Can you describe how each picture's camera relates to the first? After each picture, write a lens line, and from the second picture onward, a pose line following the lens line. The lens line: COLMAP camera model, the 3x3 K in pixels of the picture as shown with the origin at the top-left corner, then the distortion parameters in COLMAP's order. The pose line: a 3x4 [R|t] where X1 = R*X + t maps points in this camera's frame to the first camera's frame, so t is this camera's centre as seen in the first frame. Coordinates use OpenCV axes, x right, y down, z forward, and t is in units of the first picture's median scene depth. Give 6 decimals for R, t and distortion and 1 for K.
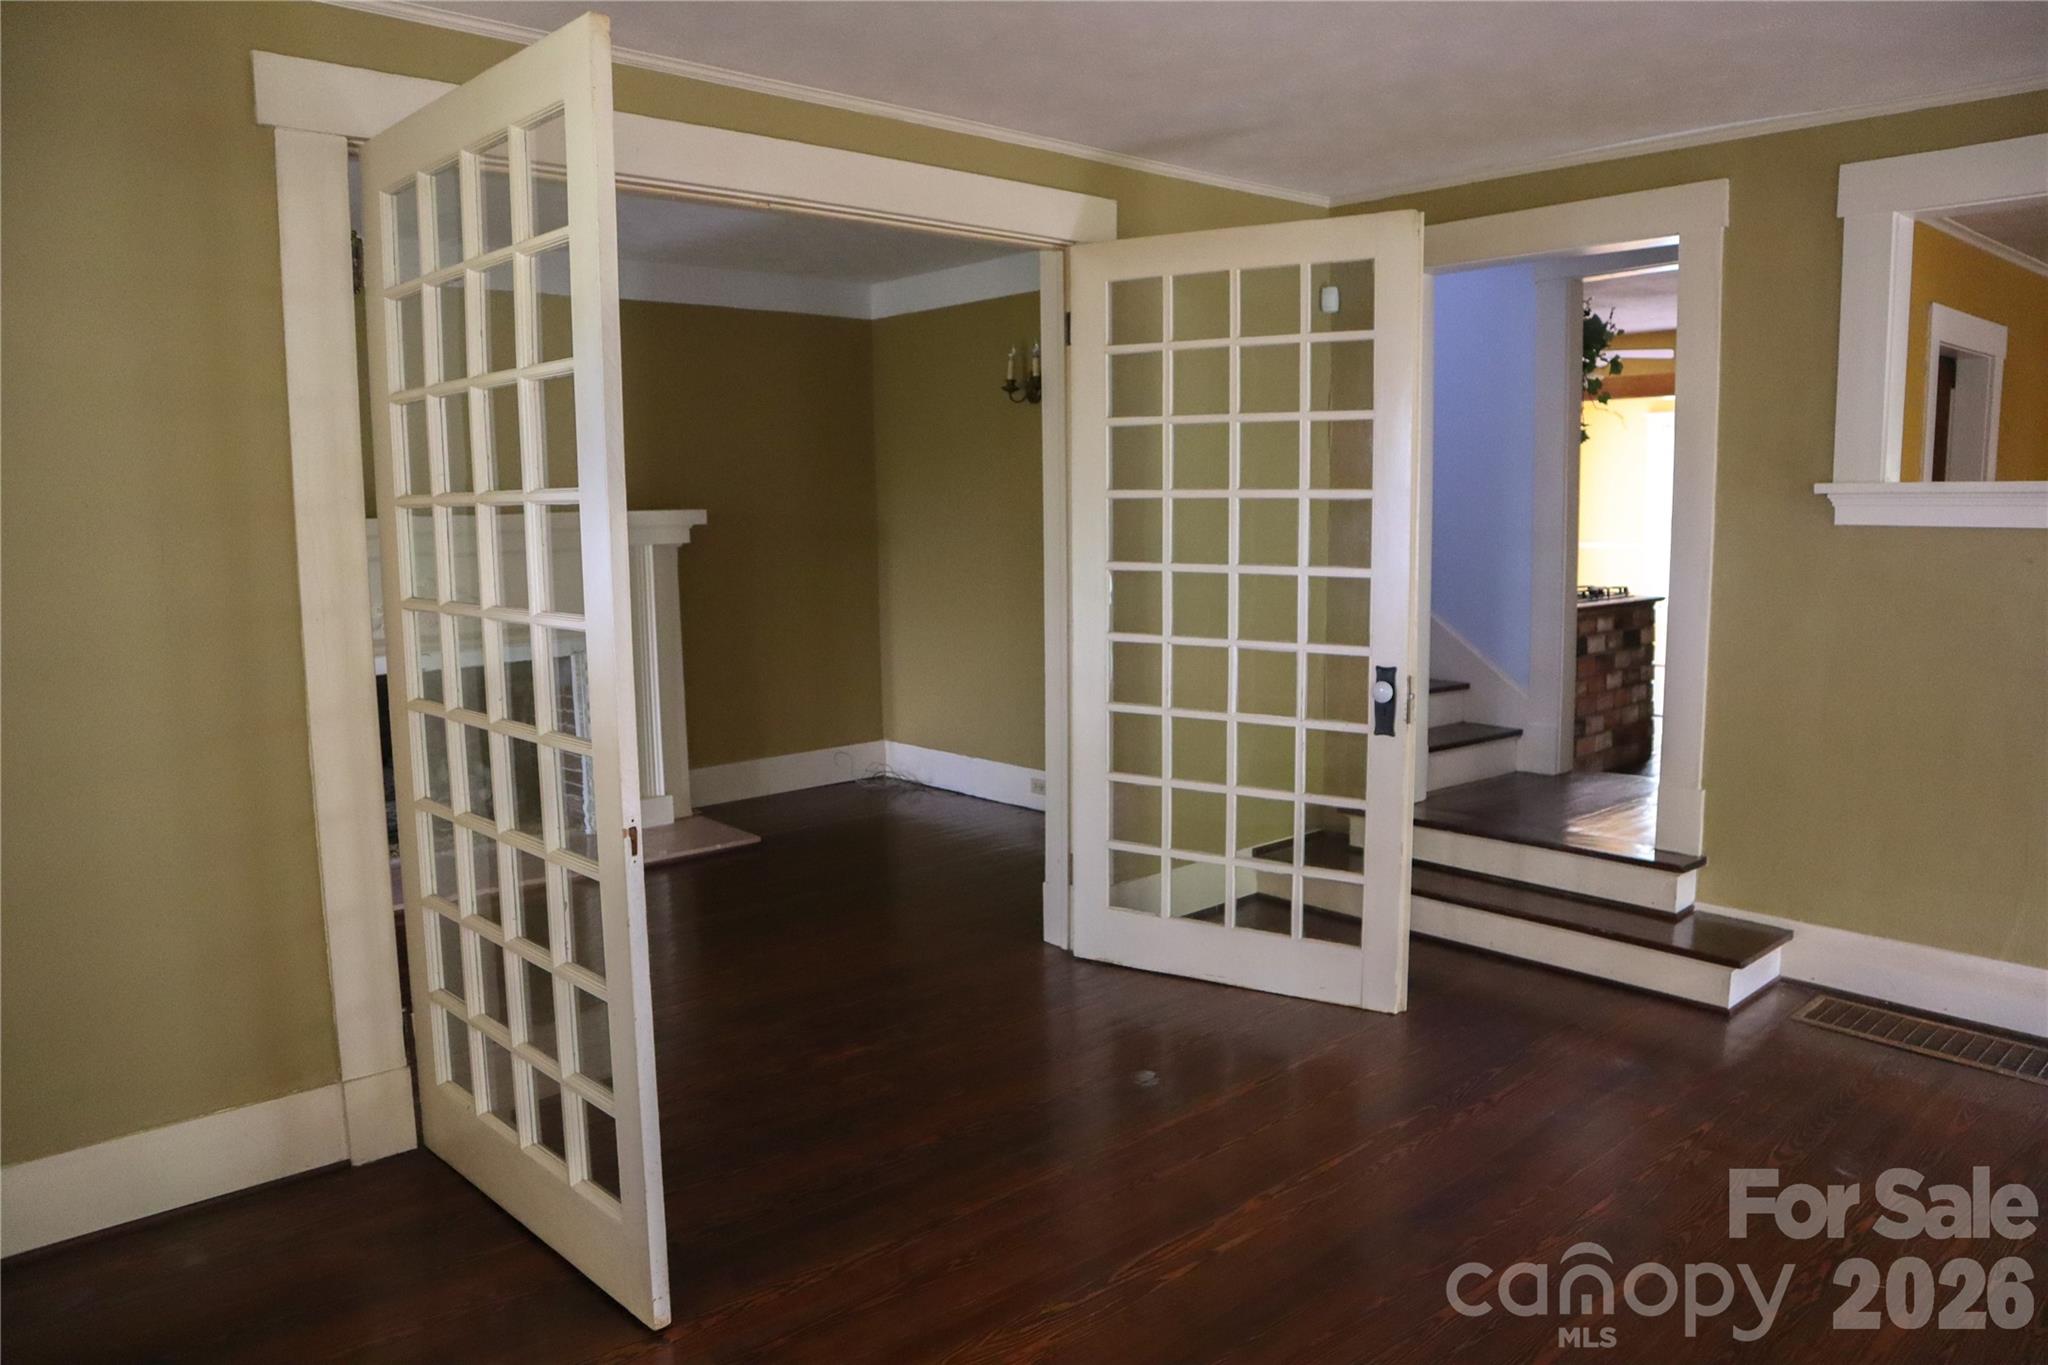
lens RADIAL K [[1462.1, 0, 1024.0], [0, 1462.1, 682.5], [0, 0, 1]] dist [-0.031833, 0.001564]
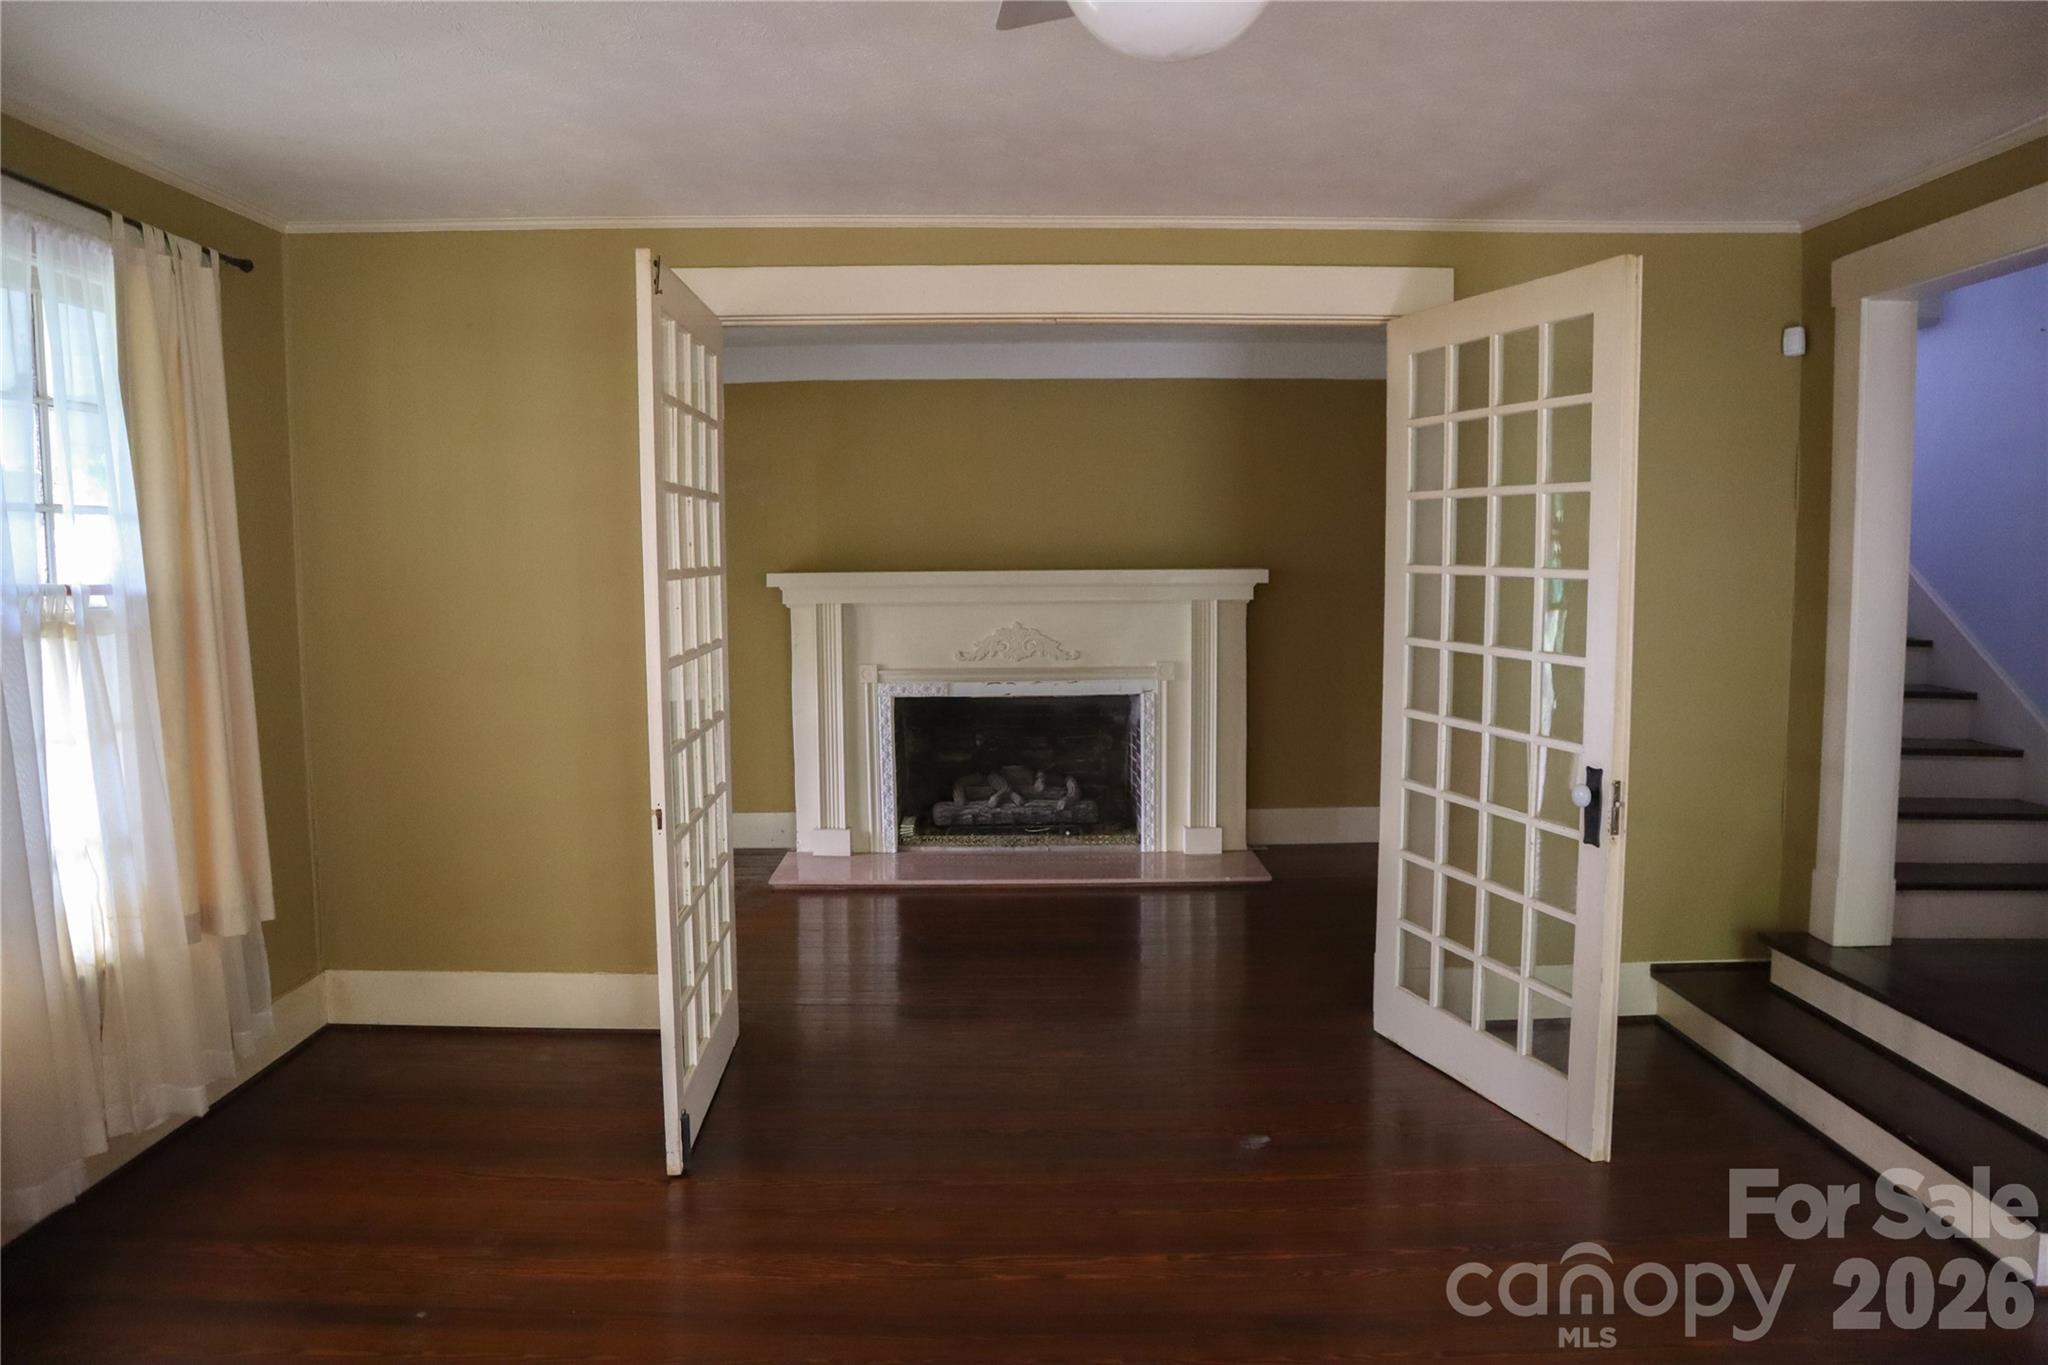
lens RADIAL K [[1491.7, 0, 1025.6], [0, 1491.7, 708.7], [0, 0, 1]] dist [-0.008308, -0.002515]
pose [[0.744904, 0.078092, -0.662586, 0.544109], [-0.084545, 0.996169, 0.022359, -0.035119], [0.661794, 0.039363, 0.748652, 0.081272]]
